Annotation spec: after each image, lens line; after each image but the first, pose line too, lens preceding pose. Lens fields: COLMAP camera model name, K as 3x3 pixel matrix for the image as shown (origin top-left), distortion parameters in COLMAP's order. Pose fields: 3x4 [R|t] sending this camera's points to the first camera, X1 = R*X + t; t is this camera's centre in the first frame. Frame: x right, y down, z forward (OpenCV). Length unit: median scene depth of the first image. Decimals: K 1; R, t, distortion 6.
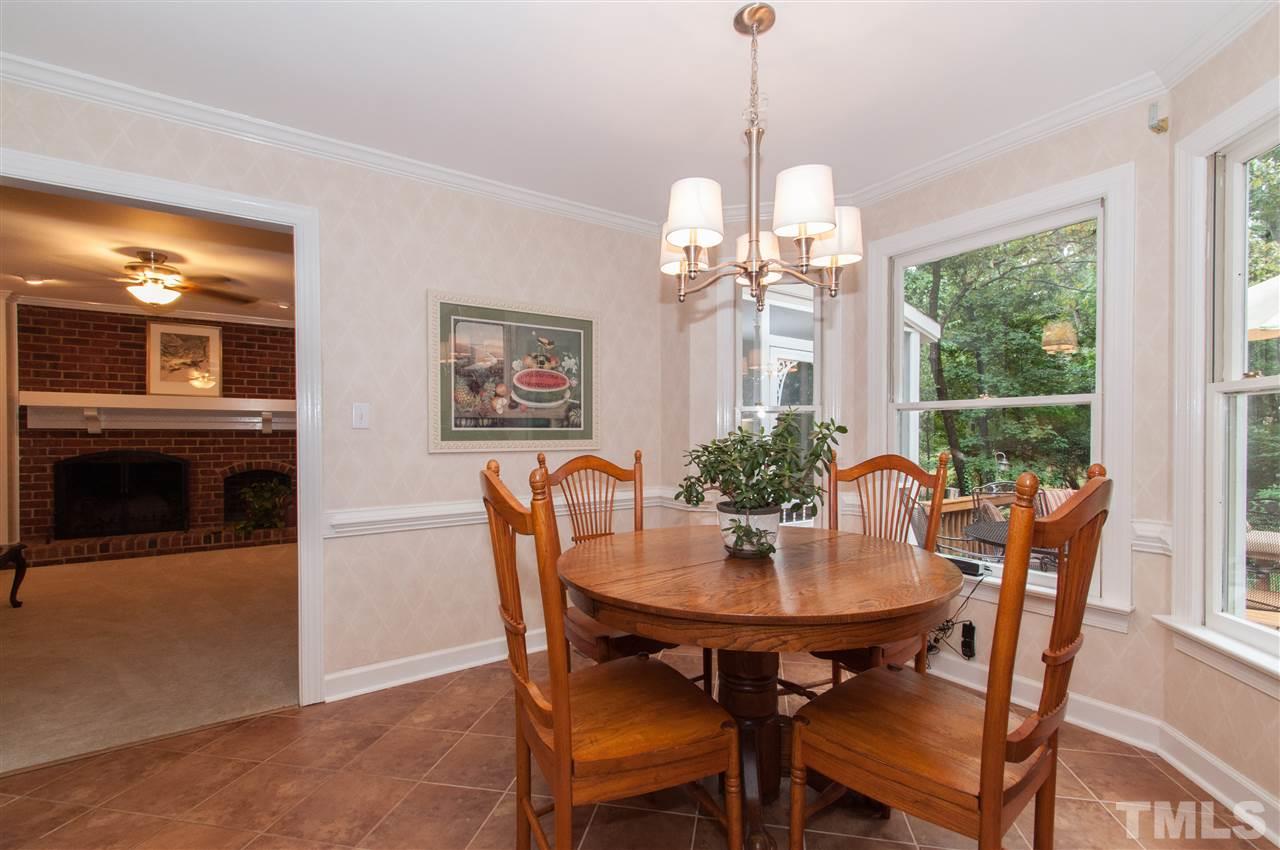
lens RADIAL K [[560.3, 0, 644.7], [0, 560.3, 440.6], [0, 0, 1]] dist [0.005245, -0.004467]
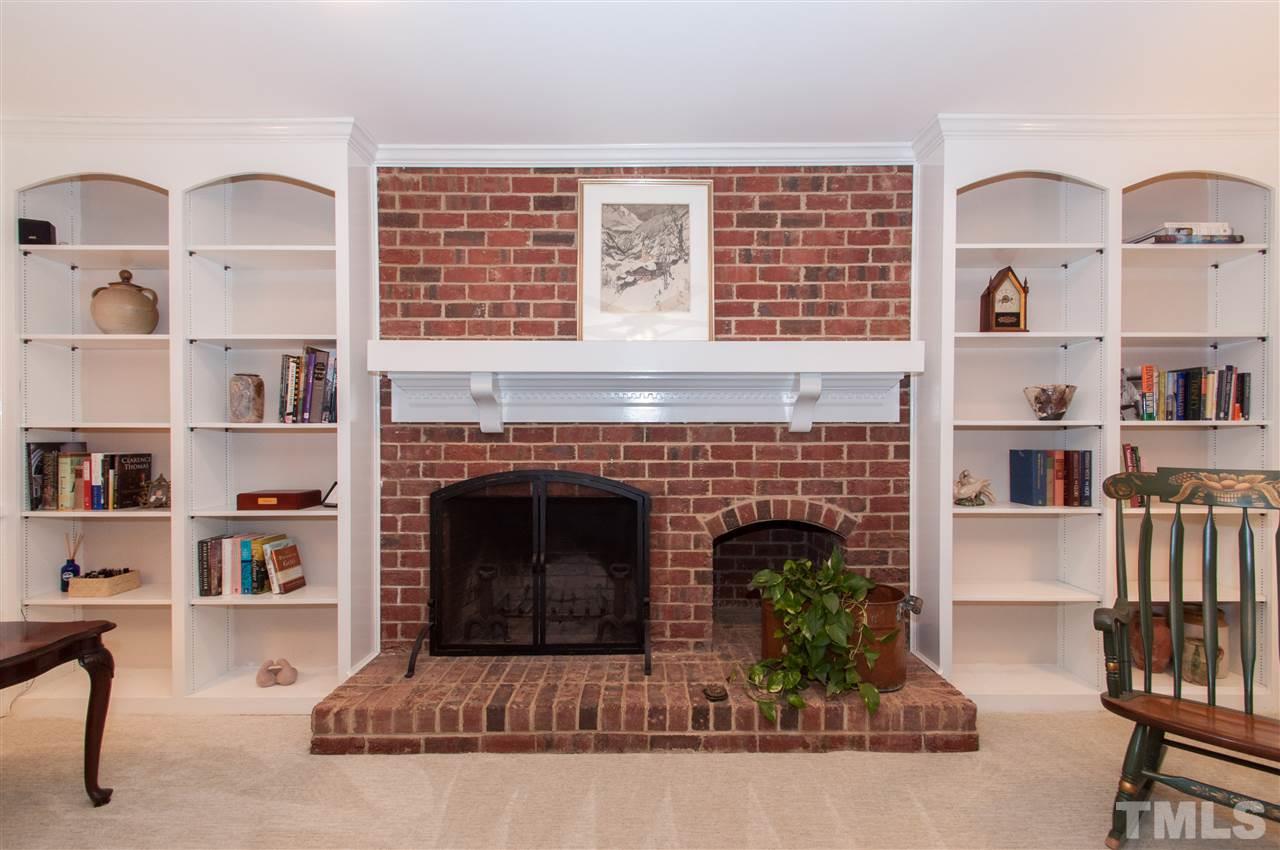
lens RADIAL K [[560.3, 0, 644.7], [0, 560.3, 440.6], [0, 0, 1]] dist [0.005245, -0.004467]
pose [[0.826399, 0.003672, -0.563072, -0.631867], [-0.004782, 0.999988, -0.000497, -0.006469], [0.563064, 0.003103, 0.826407, 0.706780]]
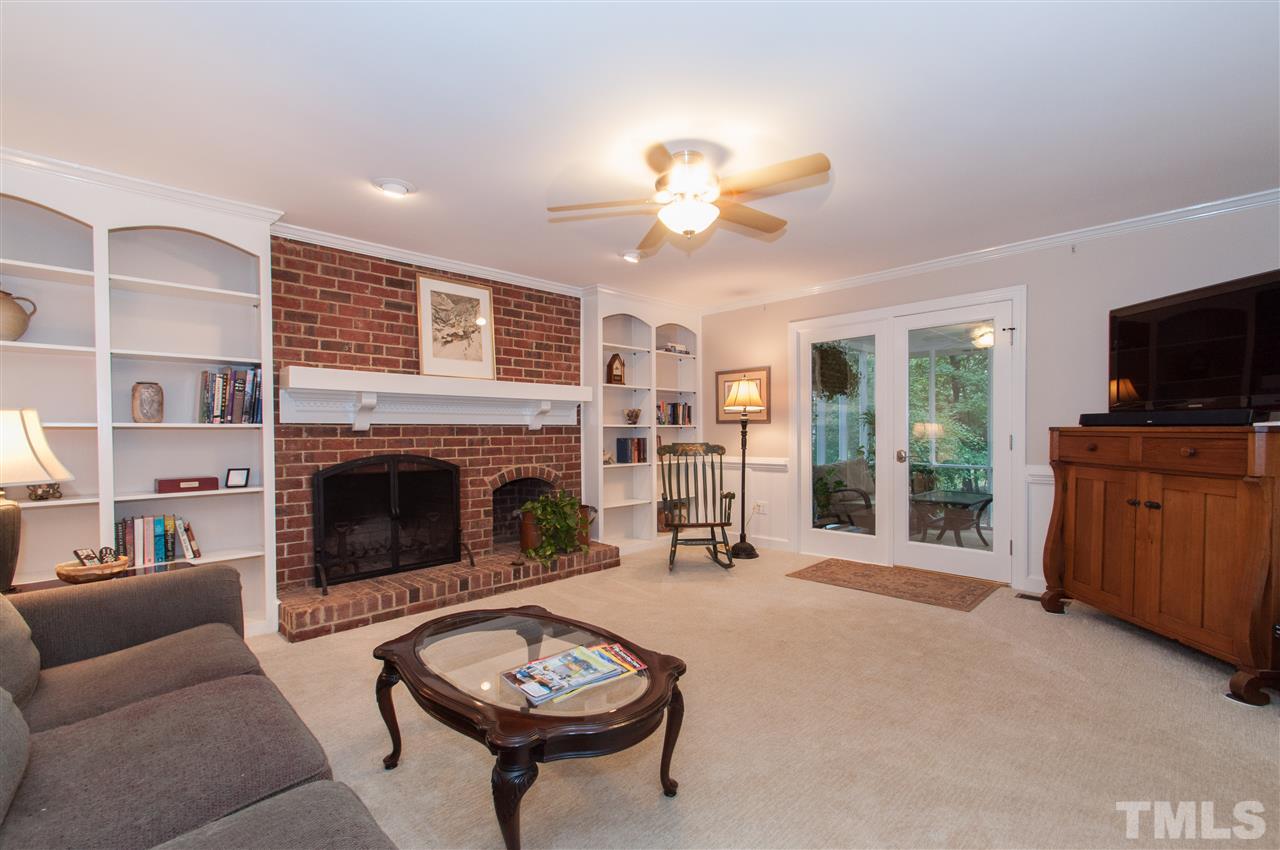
lens RADIAL K [[560.3, 0, 644.7], [0, 560.3, 440.6], [0, 0, 1]] dist [0.005245, -0.004467]
pose [[0.983287, -0.010999, 0.181727, -0.782268], [0.010596, 0.999939, 0.003190, 0.001473], [-0.181751, -0.001212, 0.983344, 0.260744]]
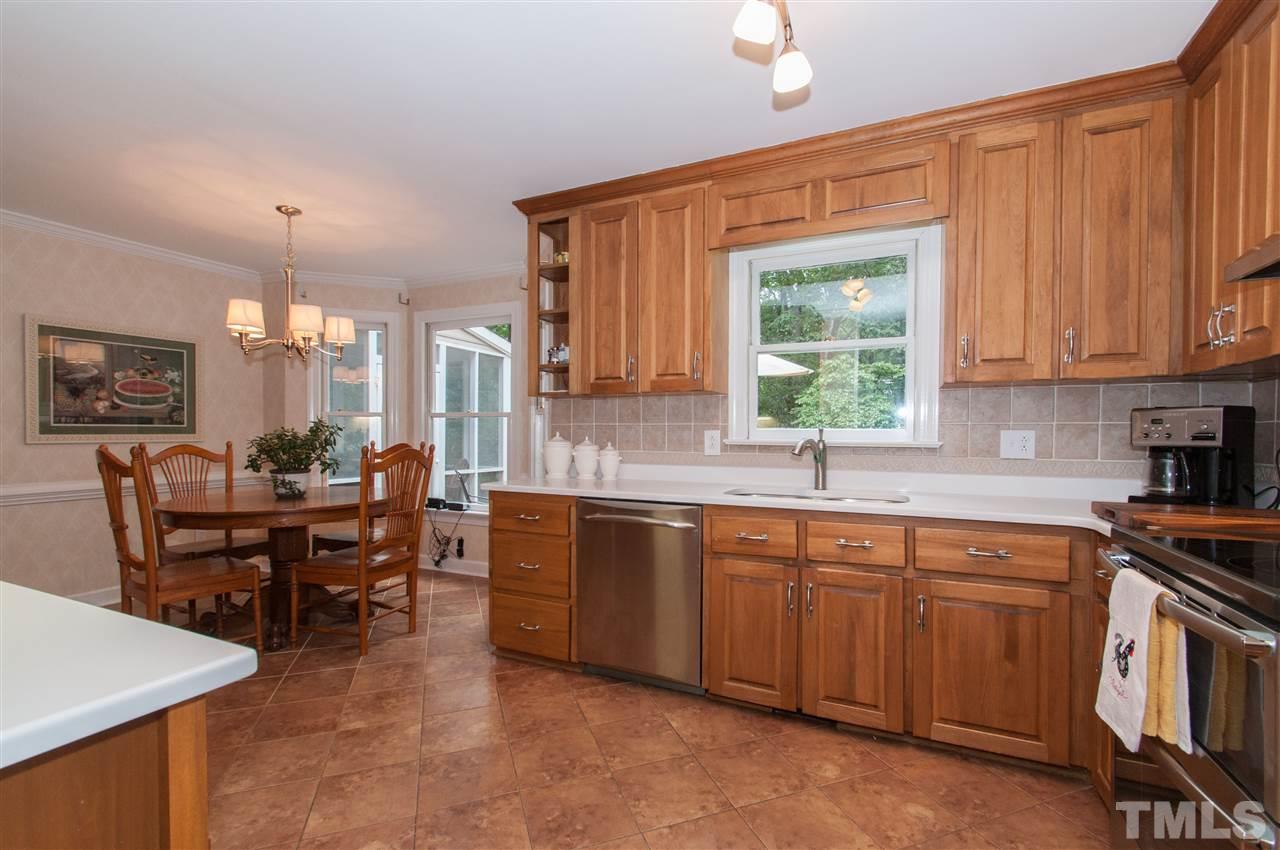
lens RADIAL K [[560.3, 0, 644.7], [0, 560.3, 440.6], [0, 0, 1]] dist [0.005245, -0.004467]
pose [[0.860409, -0.000067, 0.509603, 0.087887], [-0.002366, 0.999989, 0.004127, 0.003557], [-0.509598, -0.004756, 0.860400, -0.411864]]
